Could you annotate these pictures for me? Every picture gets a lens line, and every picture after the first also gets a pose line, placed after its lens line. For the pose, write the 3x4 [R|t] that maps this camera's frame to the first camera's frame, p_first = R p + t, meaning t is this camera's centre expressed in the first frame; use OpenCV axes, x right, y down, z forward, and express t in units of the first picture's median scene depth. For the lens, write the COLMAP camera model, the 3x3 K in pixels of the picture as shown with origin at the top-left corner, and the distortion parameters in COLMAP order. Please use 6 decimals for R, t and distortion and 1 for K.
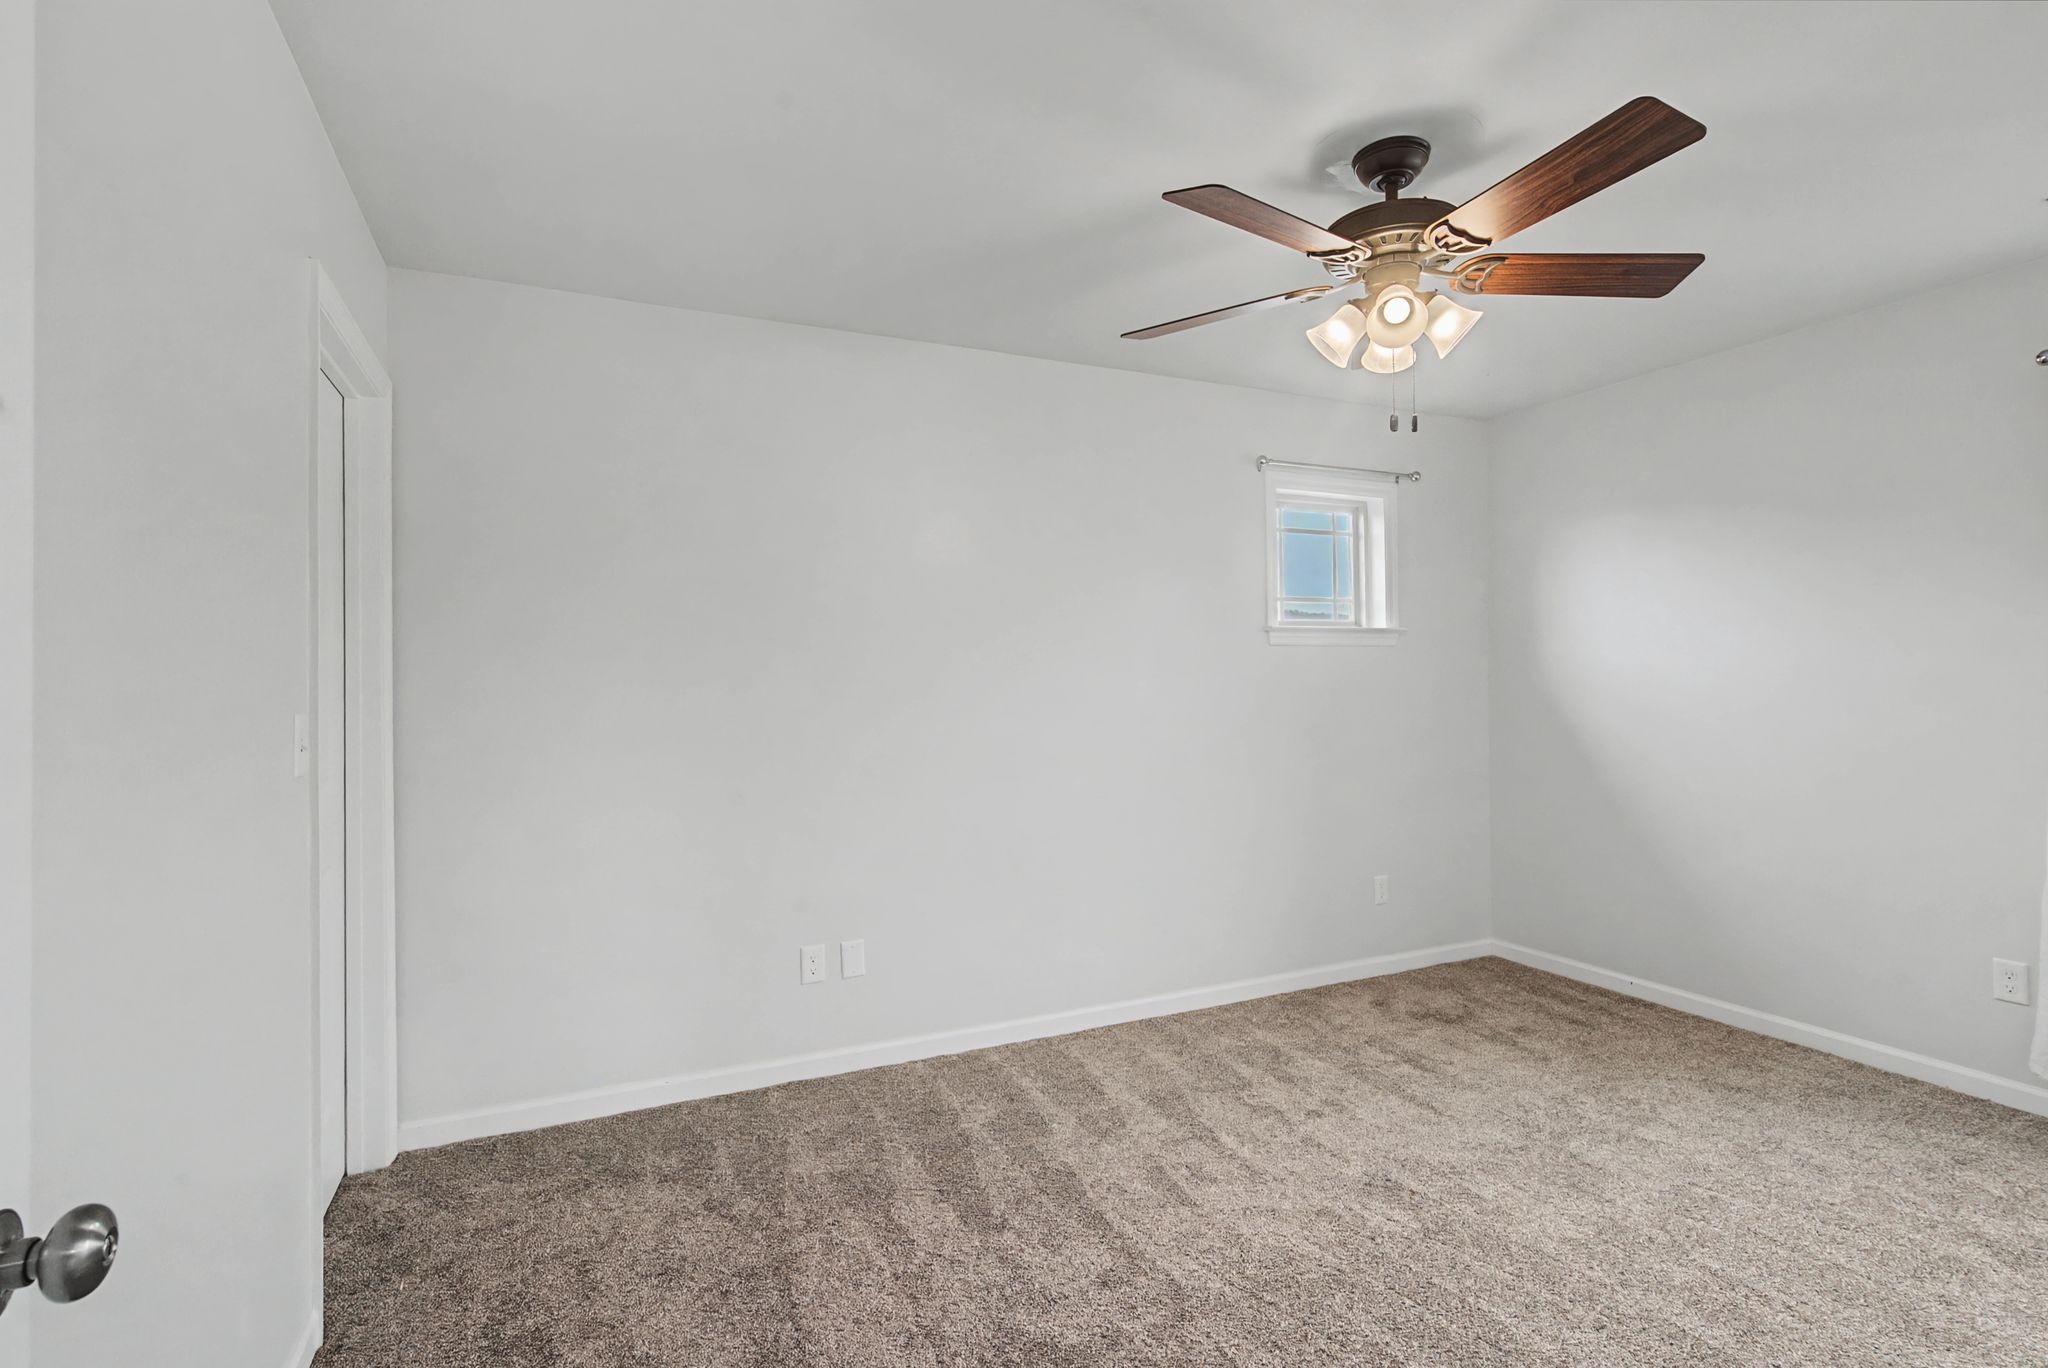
lens RADIAL K [[964.0, 0, 1024.0], [0, 964.0, 684.0], [0, 0, 1]] dist [-0.012920, 0.000520]
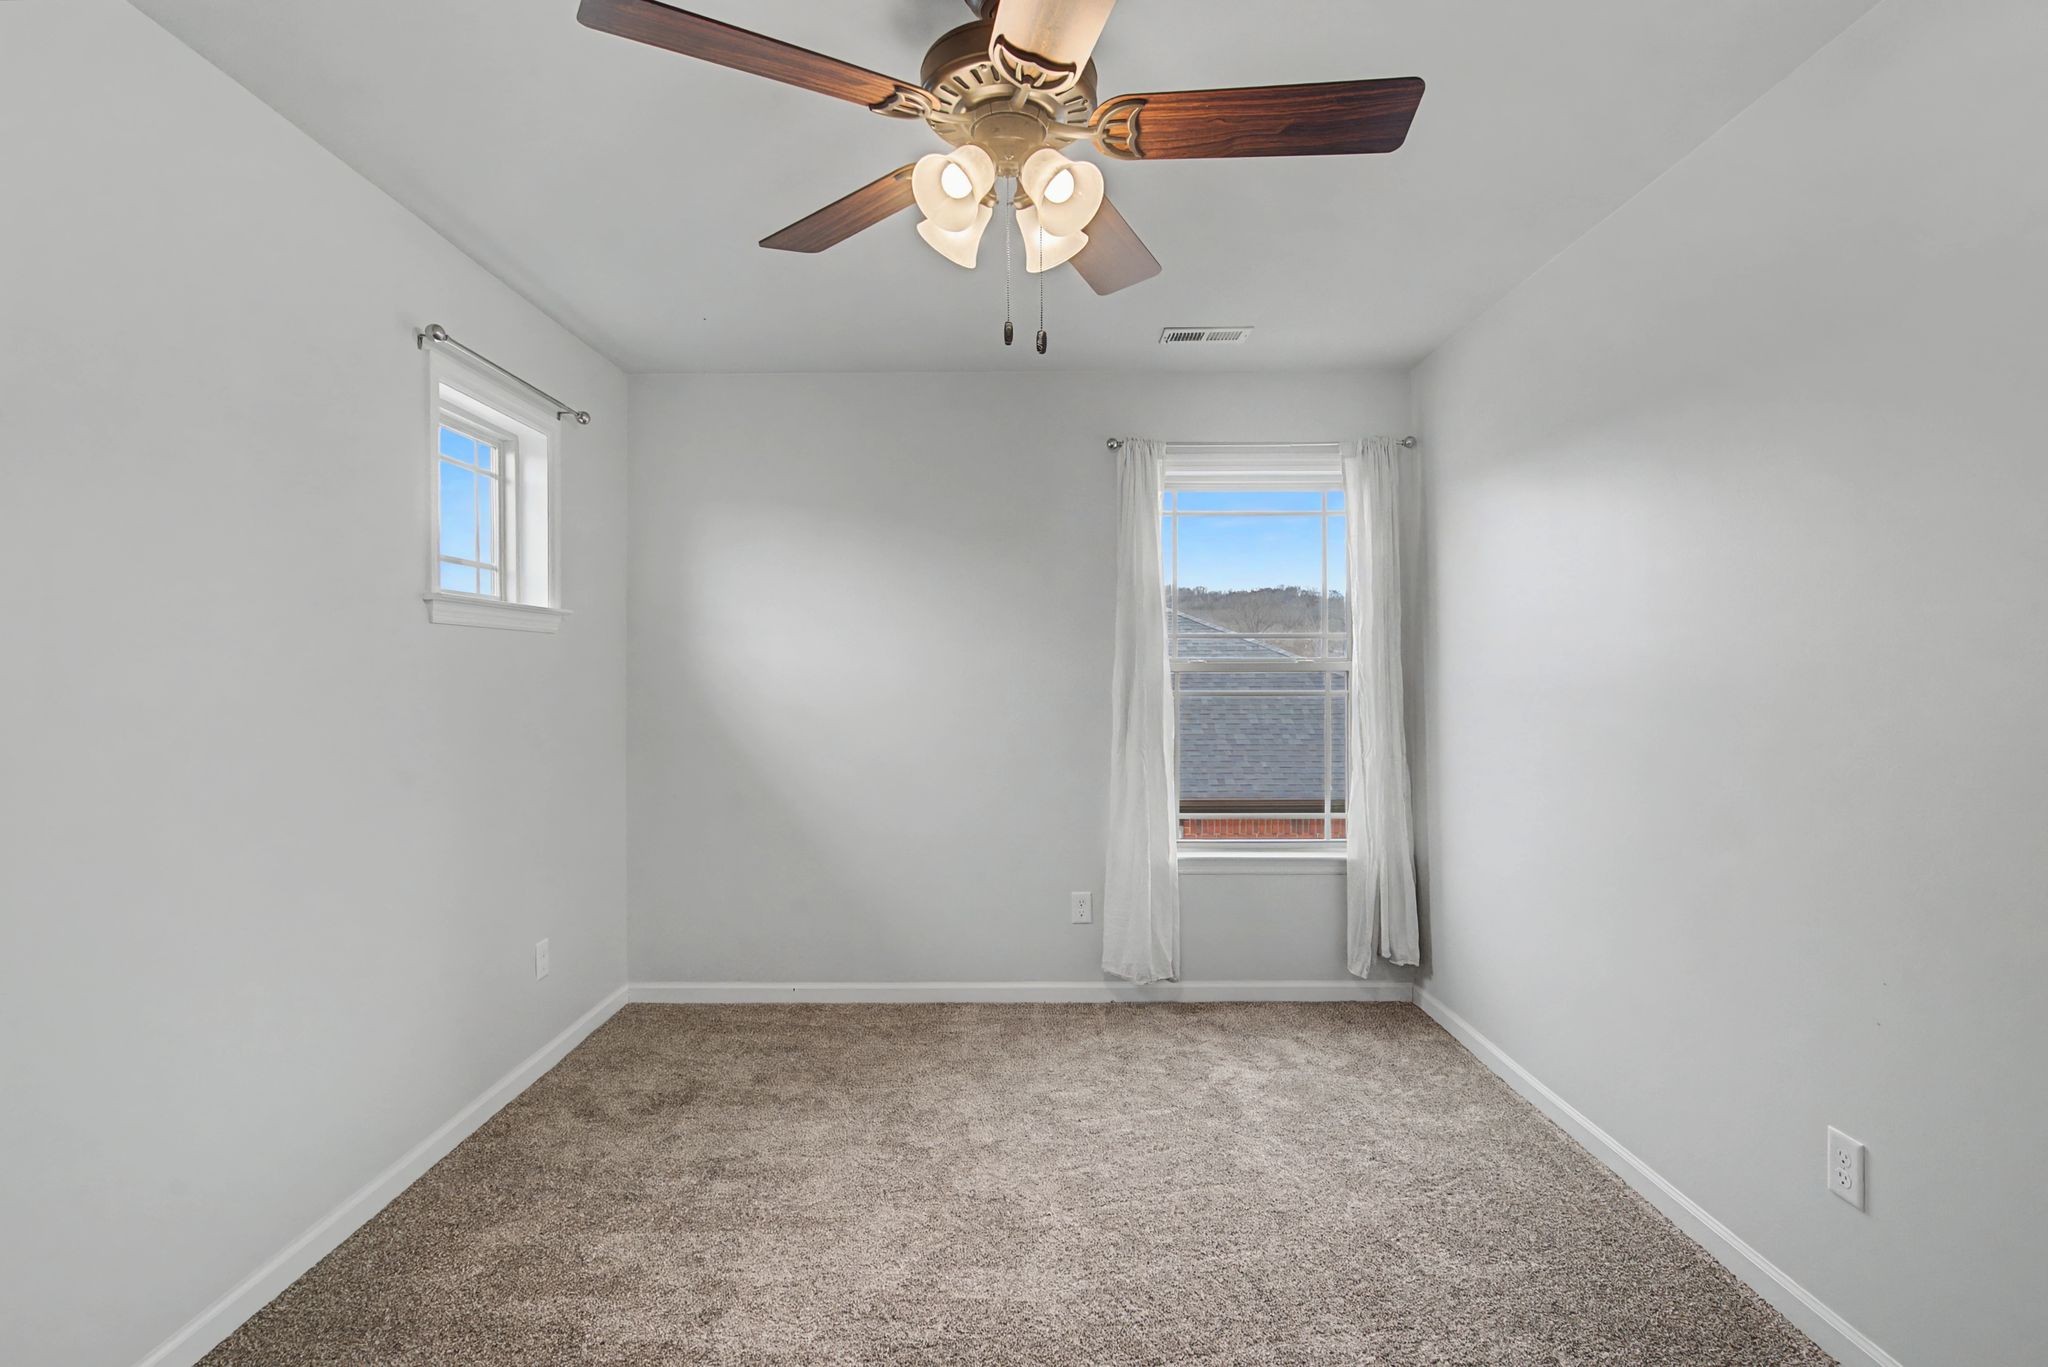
lens RADIAL K [[964.0, 0, 1024.0], [0, 964.0, 683.5], [0, 0, 1]] dist [-0.012920, 0.000520]
pose [[0.417976, 0.001017, 0.908458, -0.173754], [0.000681, 0.999999, -0.001433, 0.001062], [-0.908458, 0.001217, 0.417974, 0.405885]]
